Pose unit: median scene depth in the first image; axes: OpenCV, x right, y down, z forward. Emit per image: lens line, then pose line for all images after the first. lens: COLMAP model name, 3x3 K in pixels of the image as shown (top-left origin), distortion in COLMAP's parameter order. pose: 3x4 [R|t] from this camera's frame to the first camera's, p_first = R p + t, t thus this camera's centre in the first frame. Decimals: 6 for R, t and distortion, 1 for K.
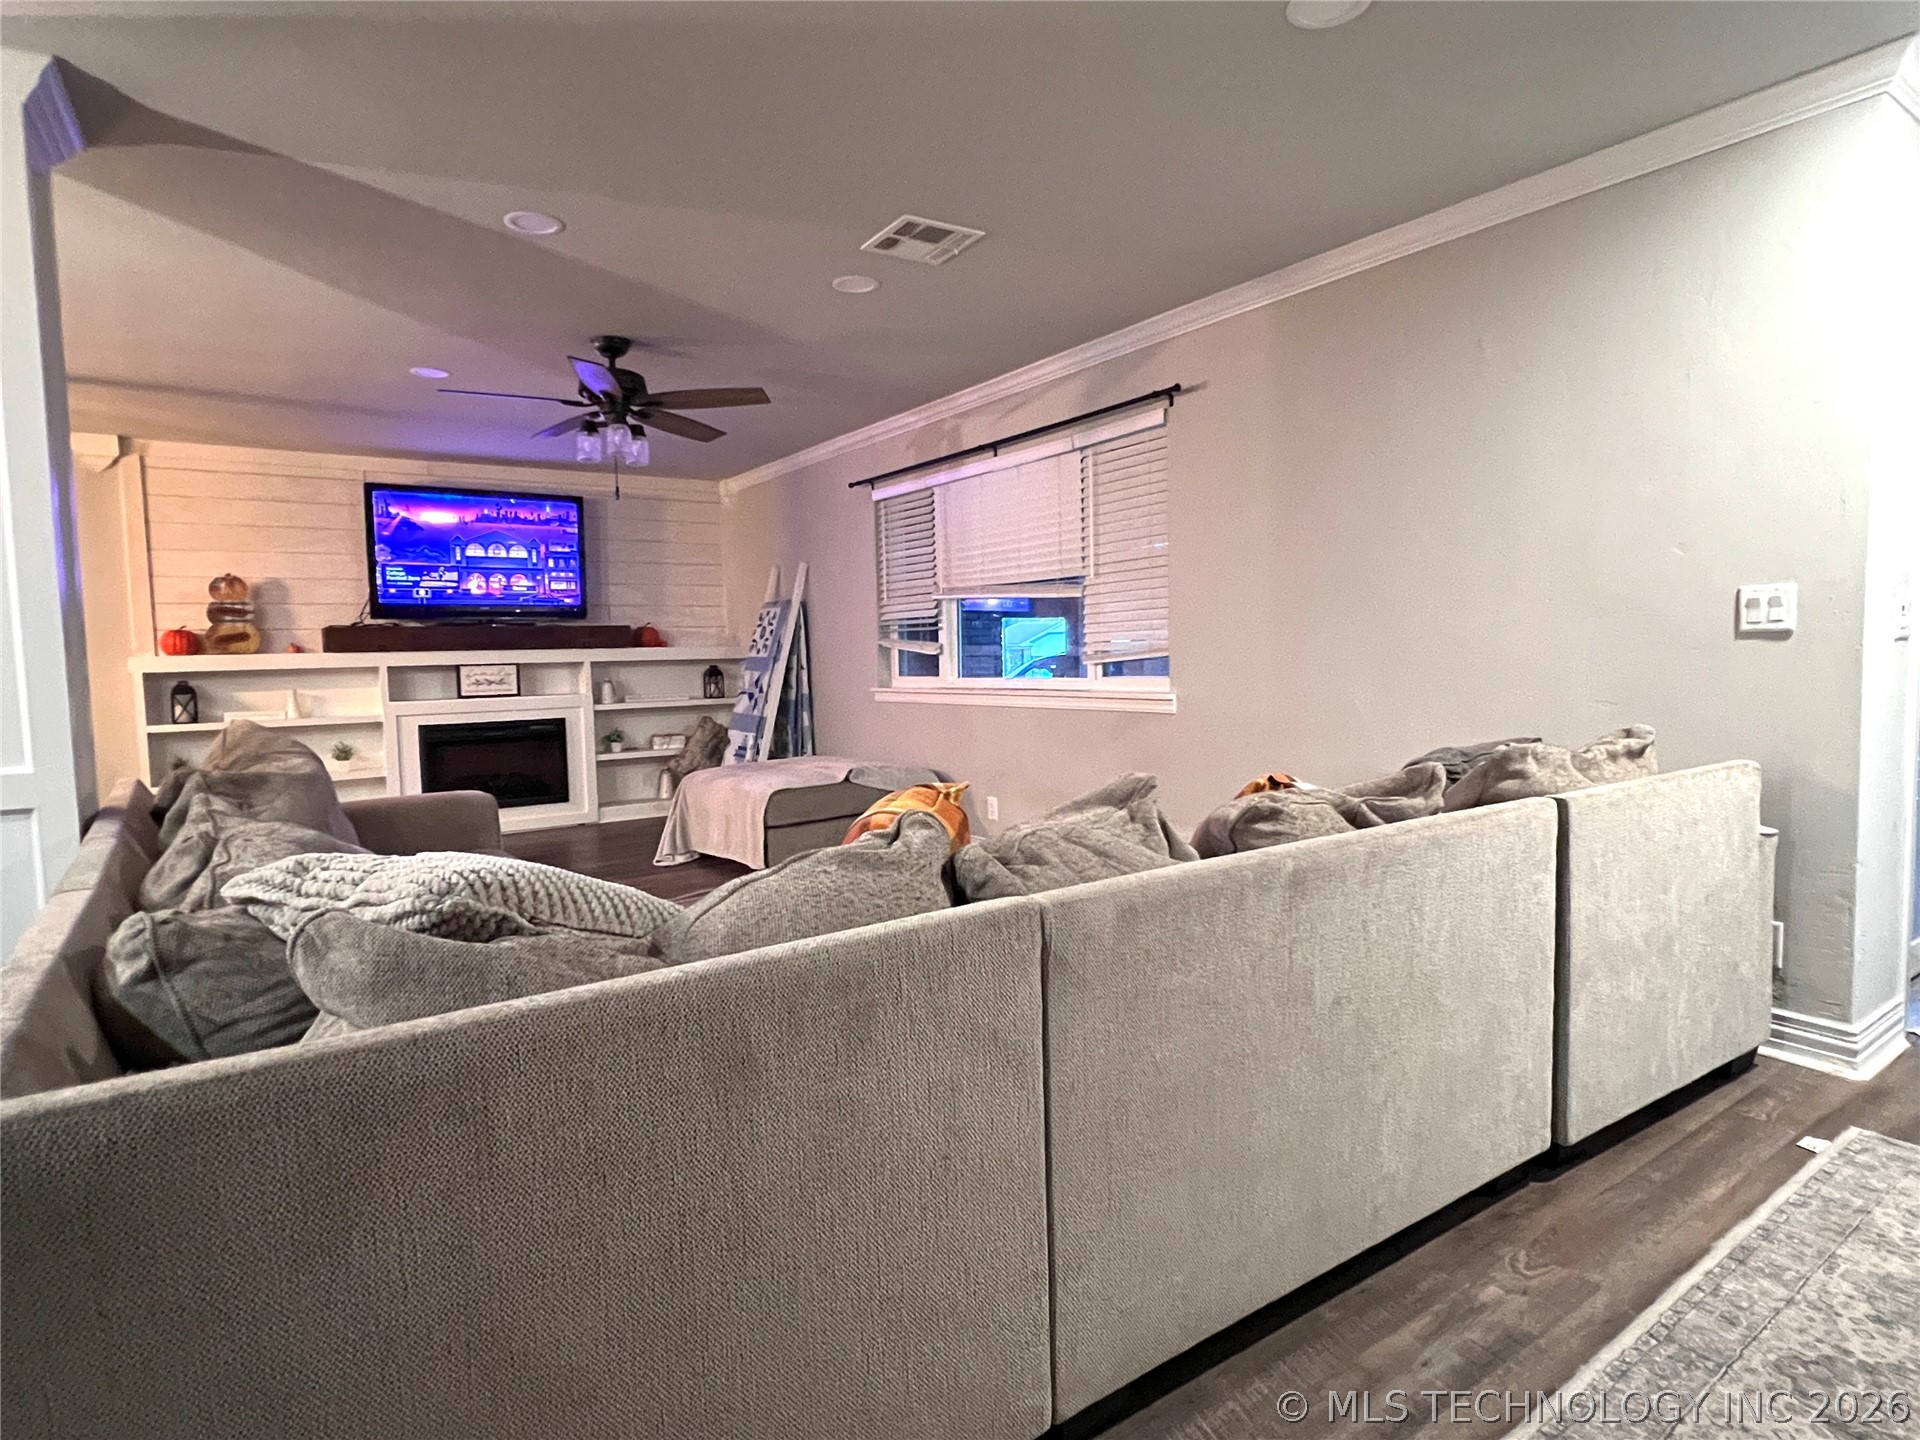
lens RADIAL K [[1061.5, 0, 946.4], [0, 1061.5, 727.6], [0, 0, 1]] dist [0.003888, -0.002225]
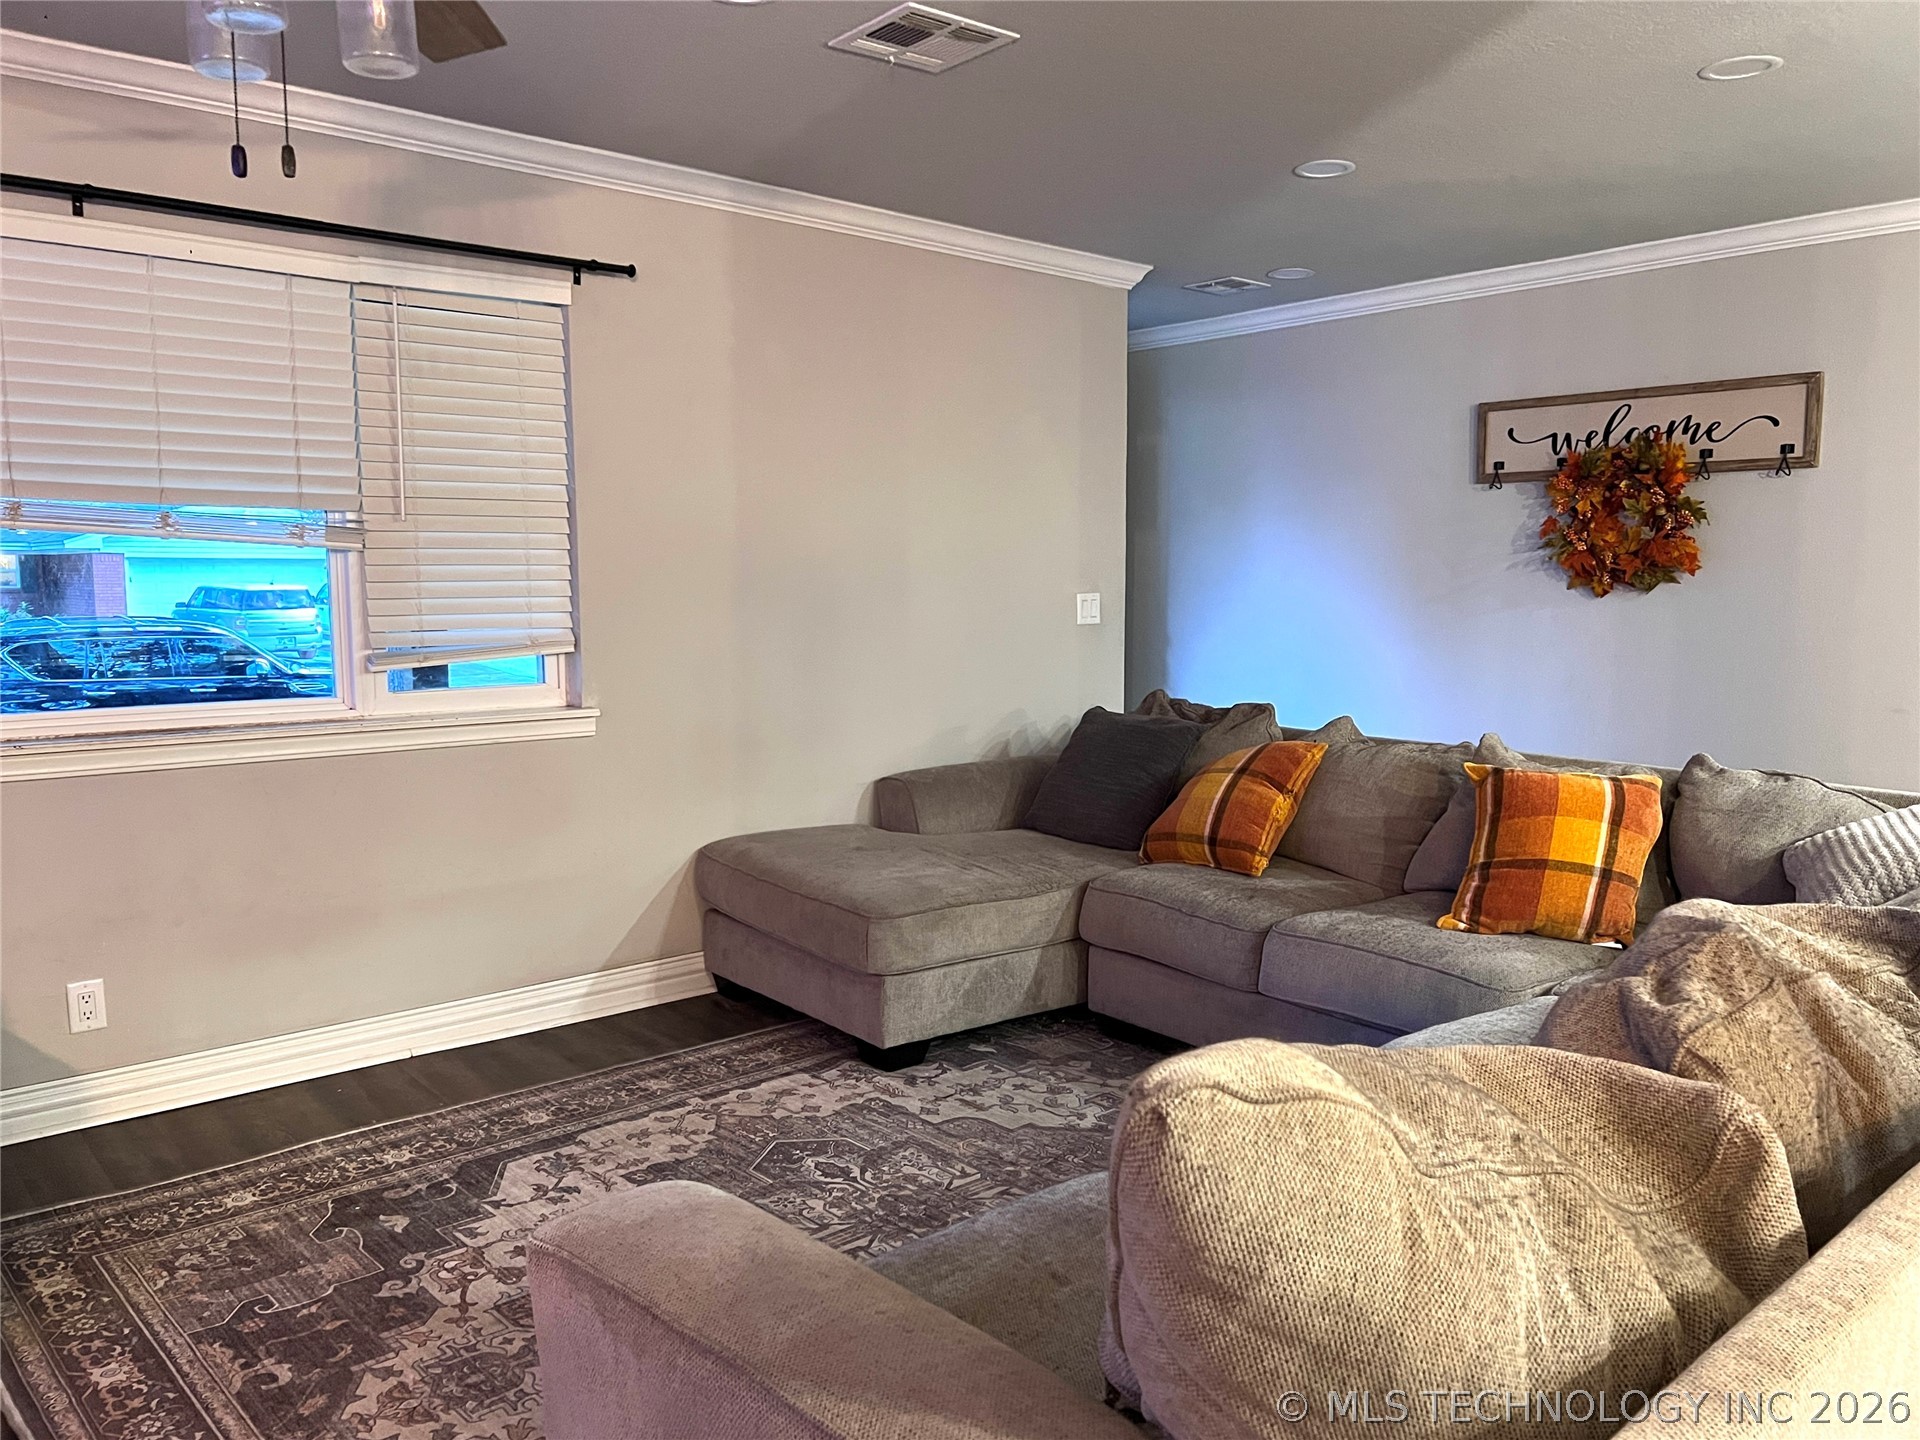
lens RADIAL K [[1465.5, 0, 961.5], [0, 1465.5, 725.0], [0, 0, 1]] dist [0.046930, -0.038893]
pose [[-0.120532, -0.067267, 0.990428, -0.499881], [0.080164, 0.993784, 0.077251, -0.048921], [-0.989467, 0.088708, -0.114390, 0.574247]]
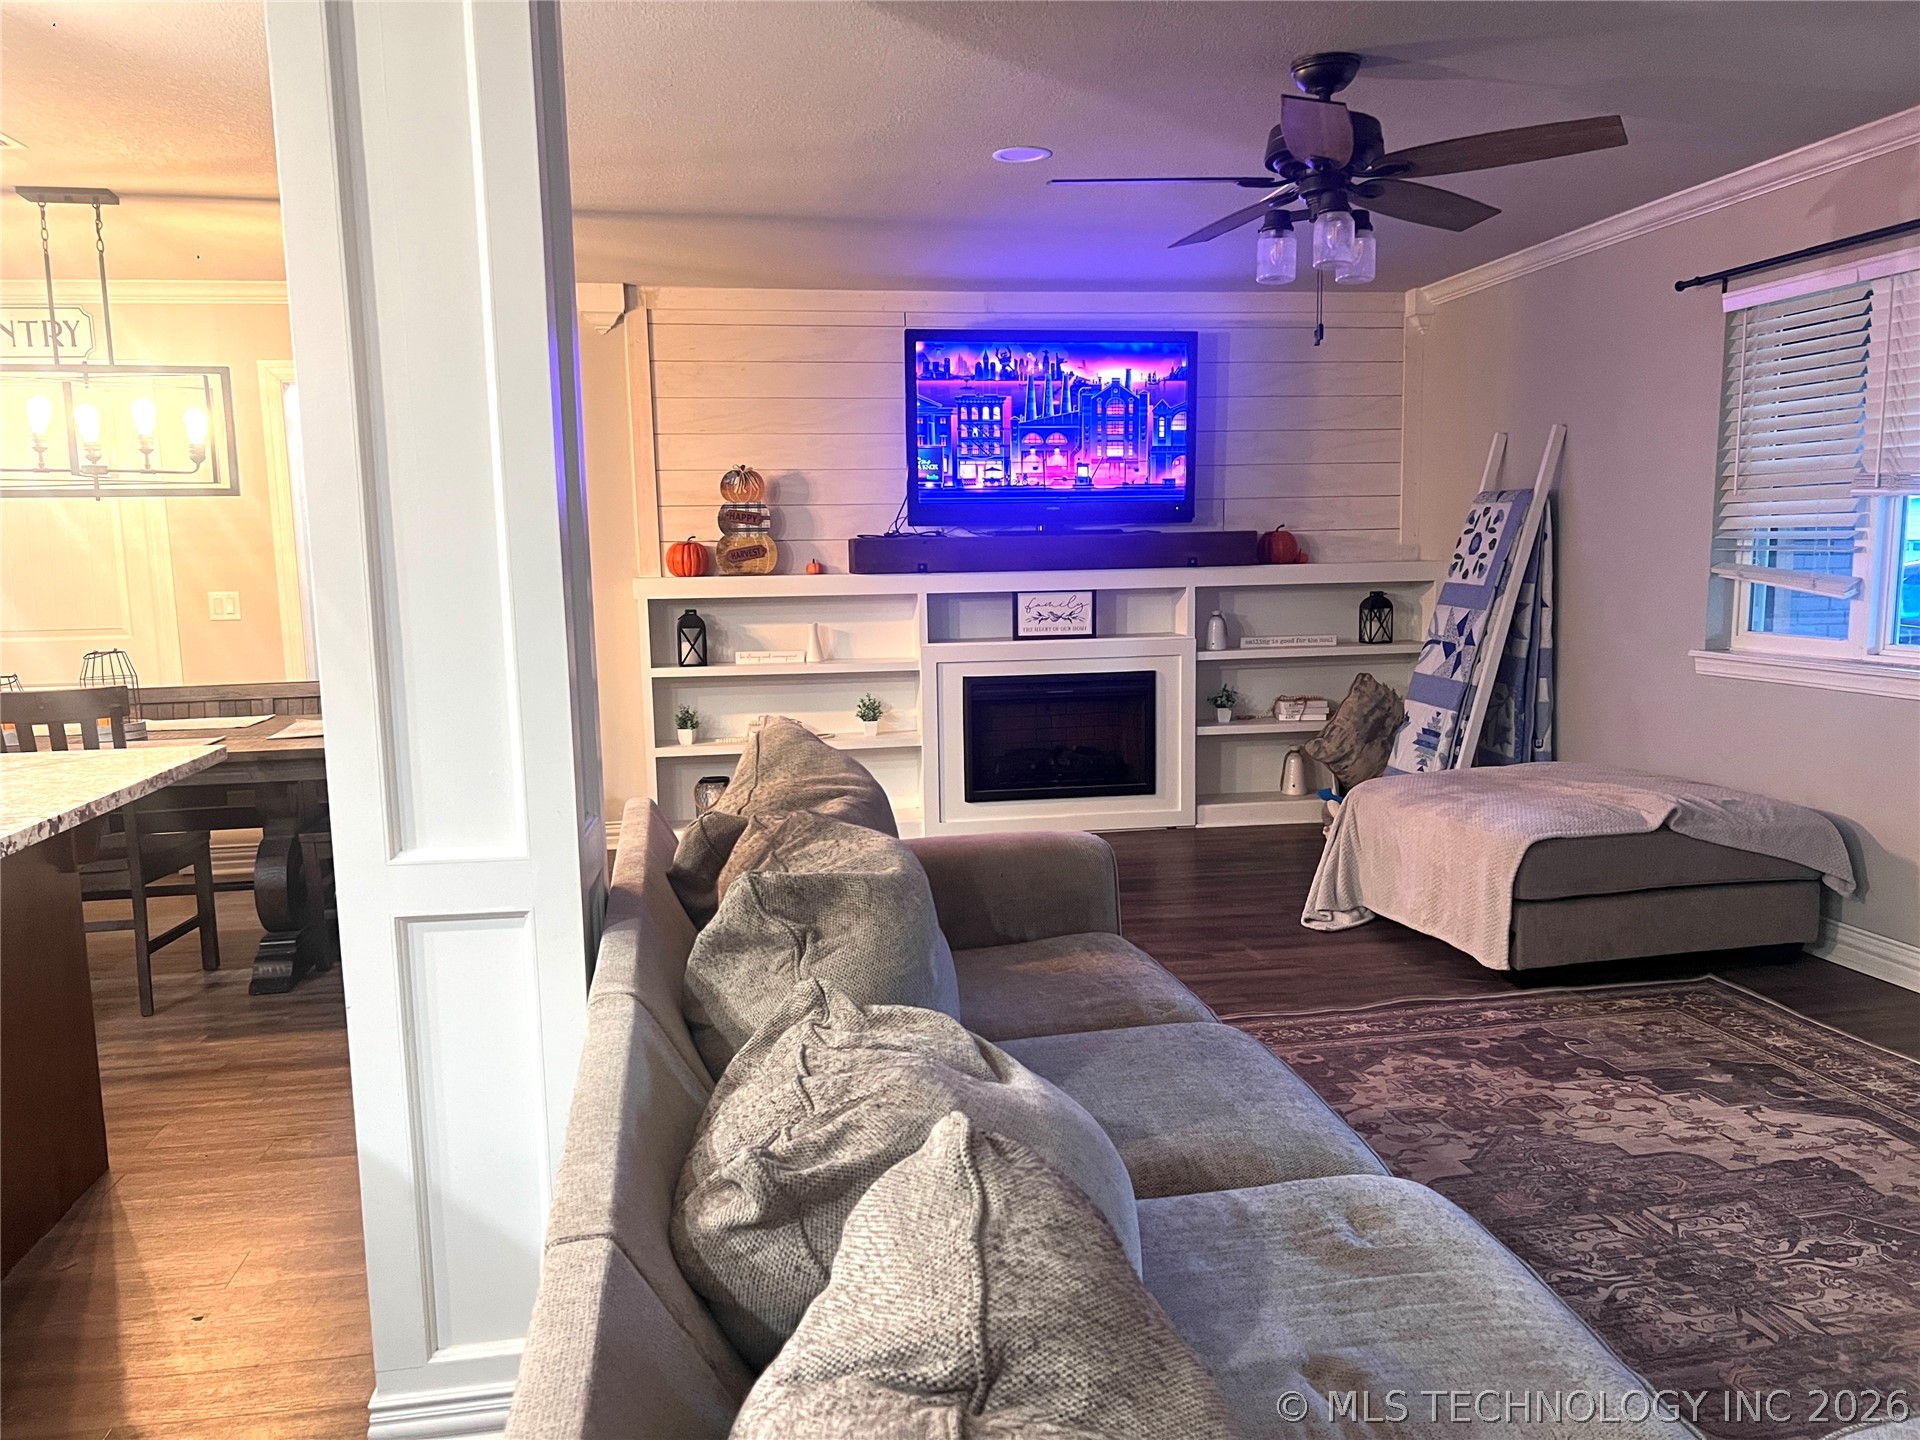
lens RADIAL K [[1465.5, 0, 952.5], [0, 1465.5, 770.6], [0, 0, 1]] dist [0.046930, -0.038893]
pose [[0.905661, 0.072303, -0.417793, -0.091509], [-0.034378, 0.994631, 0.097609, -0.036419], [0.422607, -0.074038, 0.903284, 0.109016]]
